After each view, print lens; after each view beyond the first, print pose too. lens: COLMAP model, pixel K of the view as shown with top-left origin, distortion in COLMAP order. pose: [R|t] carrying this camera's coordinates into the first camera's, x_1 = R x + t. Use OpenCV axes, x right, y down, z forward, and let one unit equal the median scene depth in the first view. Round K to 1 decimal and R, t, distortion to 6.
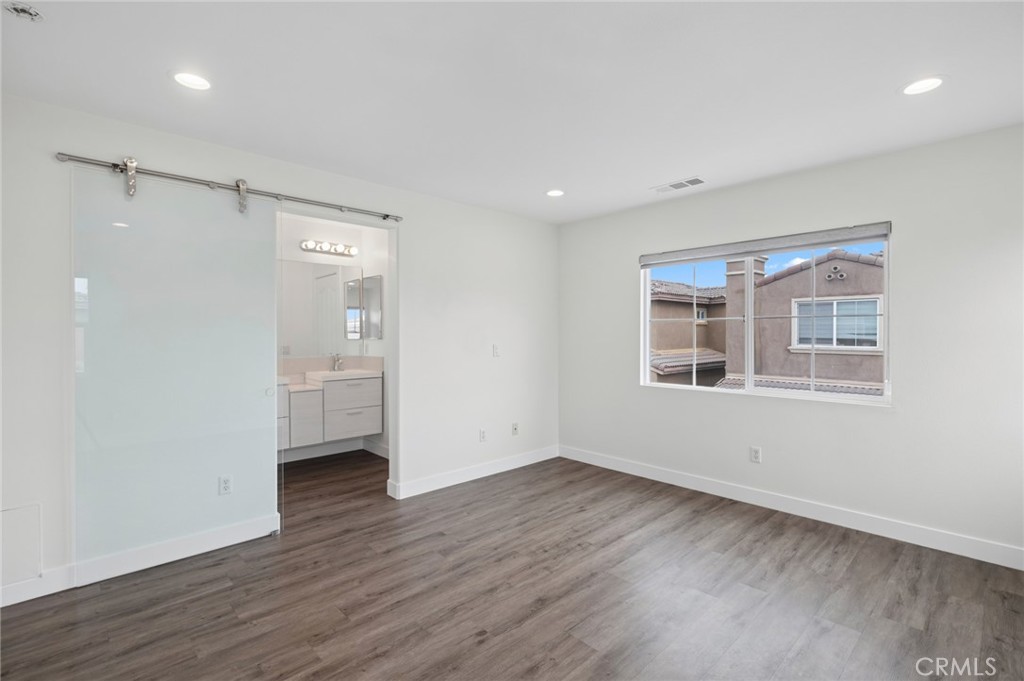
lens RADIAL K [[474.5, 0, 507.0], [0, 474.5, 338.2], [0, 0, 1]] dist [0.004644, -0.001559]
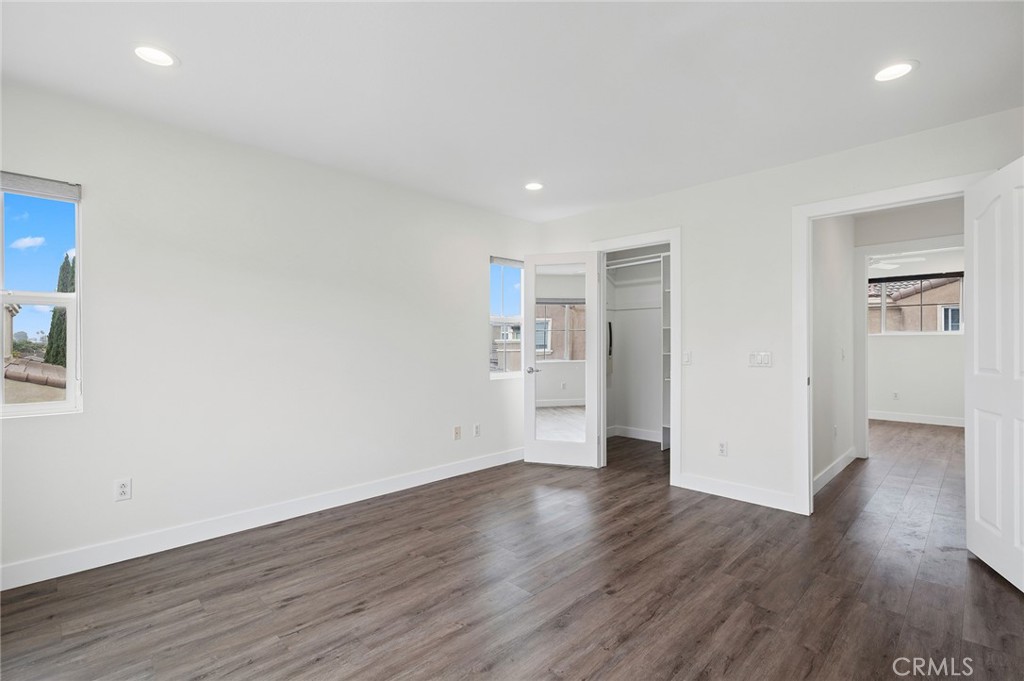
lens RADIAL K [[474.5, 0, 511.6], [0, 474.5, 343.6], [0, 0, 1]] dist [0.004644, -0.001559]
pose [[-0.999327, 0.004215, -0.036426, 0.197545], [0.003841, 0.999939, 0.010340, 0.033760], [0.036467, 0.010193, -0.999283, 1.937037]]
